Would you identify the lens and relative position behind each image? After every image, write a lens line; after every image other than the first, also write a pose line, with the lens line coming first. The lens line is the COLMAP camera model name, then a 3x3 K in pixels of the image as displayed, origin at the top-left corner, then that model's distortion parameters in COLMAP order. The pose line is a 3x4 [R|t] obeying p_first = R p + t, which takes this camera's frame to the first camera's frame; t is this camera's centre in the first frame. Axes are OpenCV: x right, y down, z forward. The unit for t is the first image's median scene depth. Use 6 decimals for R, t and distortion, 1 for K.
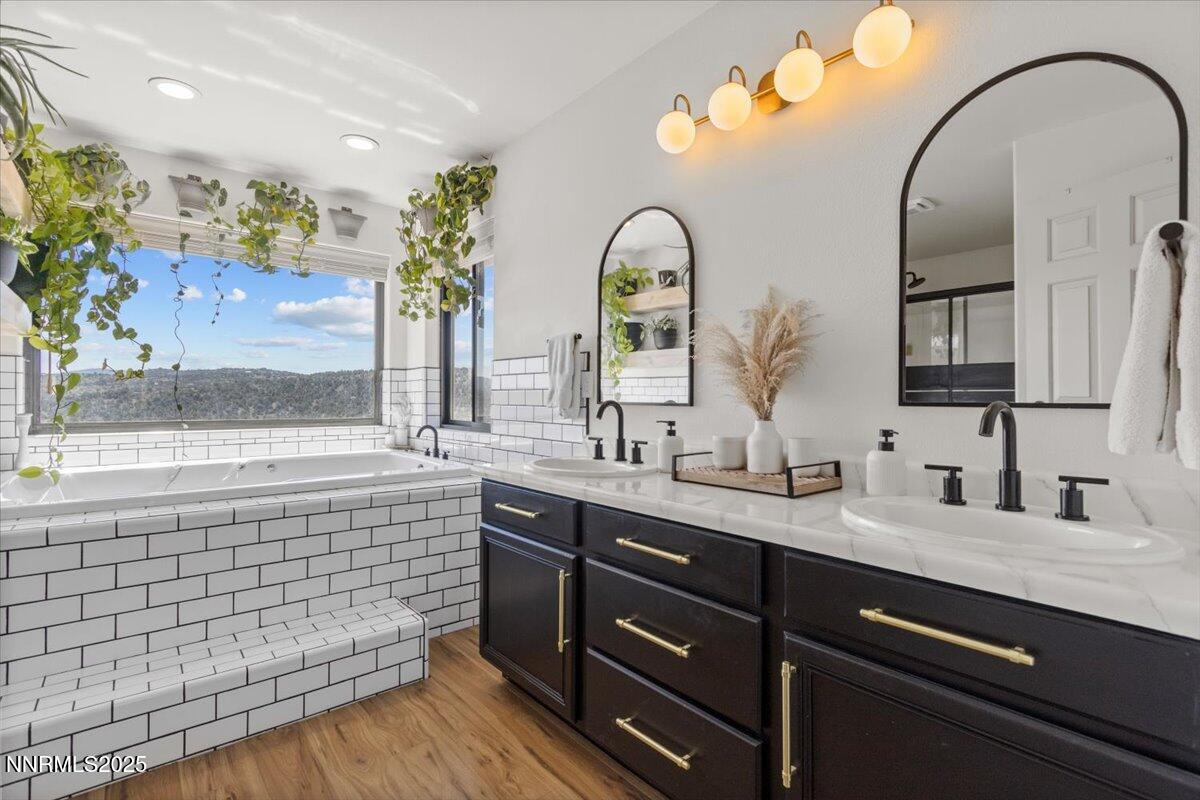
lens RADIAL K [[554.3, 0, 600.2], [0, 554.3, 402.1], [0, 0, 1]] dist [0.000326, 0.000017]
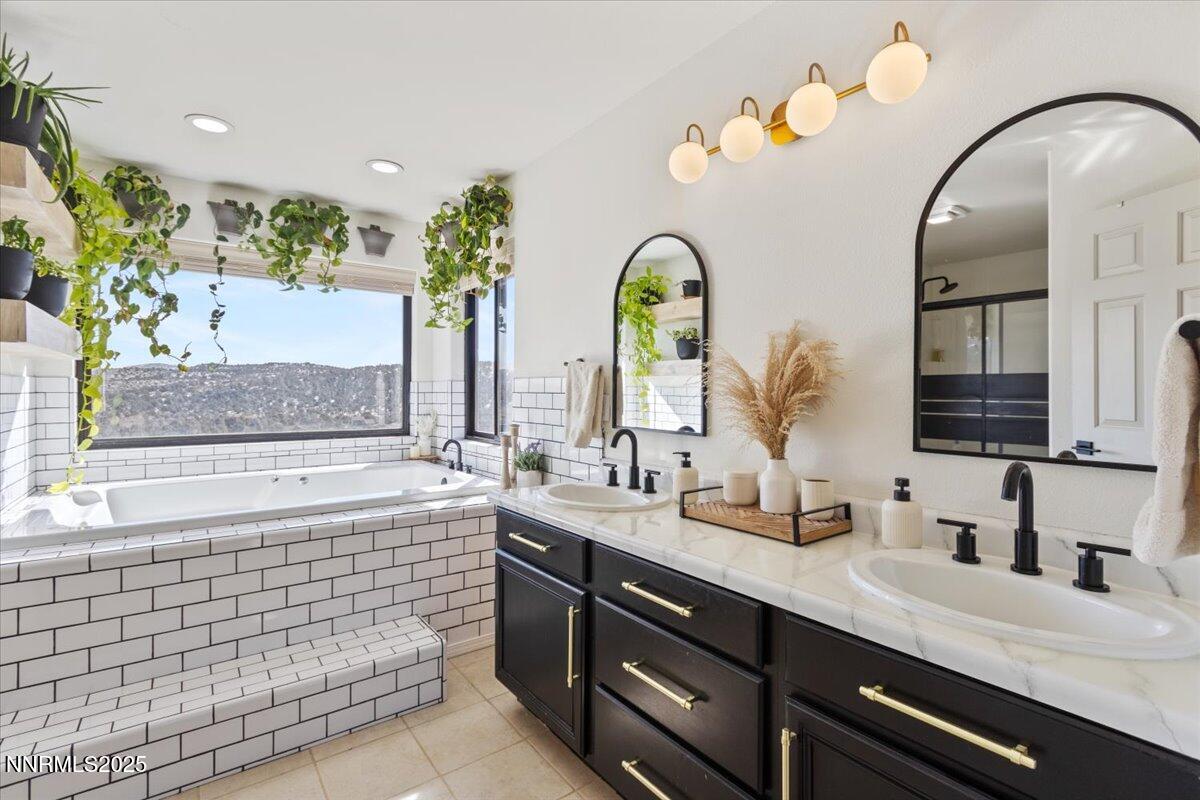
lens RADIAL K [[548.8, 0, 600.0], [0, 548.8, 400.0], [0, 0, 1]] dist [0.000556, -0.000108]
pose [[0.998467, 0.000760, -0.055348, 0.032443], [-0.000278, 0.999962, 0.008727, -0.069229], [0.055353, -0.008698, 0.998429, 0.005585]]
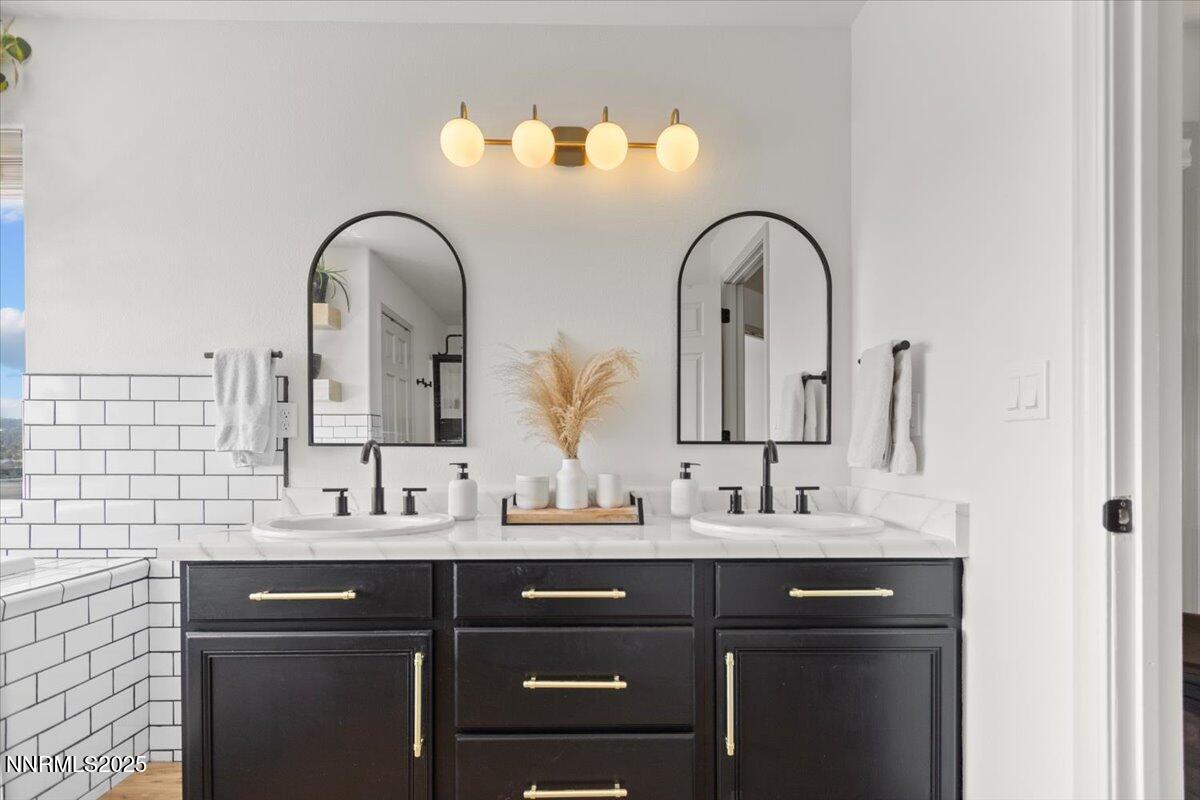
lens RADIAL K [[553.1, 0, 601.2], [0, 553.1, 454.4], [0, 0, 1]] dist [0.000835, 0.000292]
pose [[0.632199, -0.016064, 0.774639, -0.427052], [0.005978, 0.999856, 0.015855, 0.006912], [-0.774783, -0.005393, 0.632204, 0.250388]]
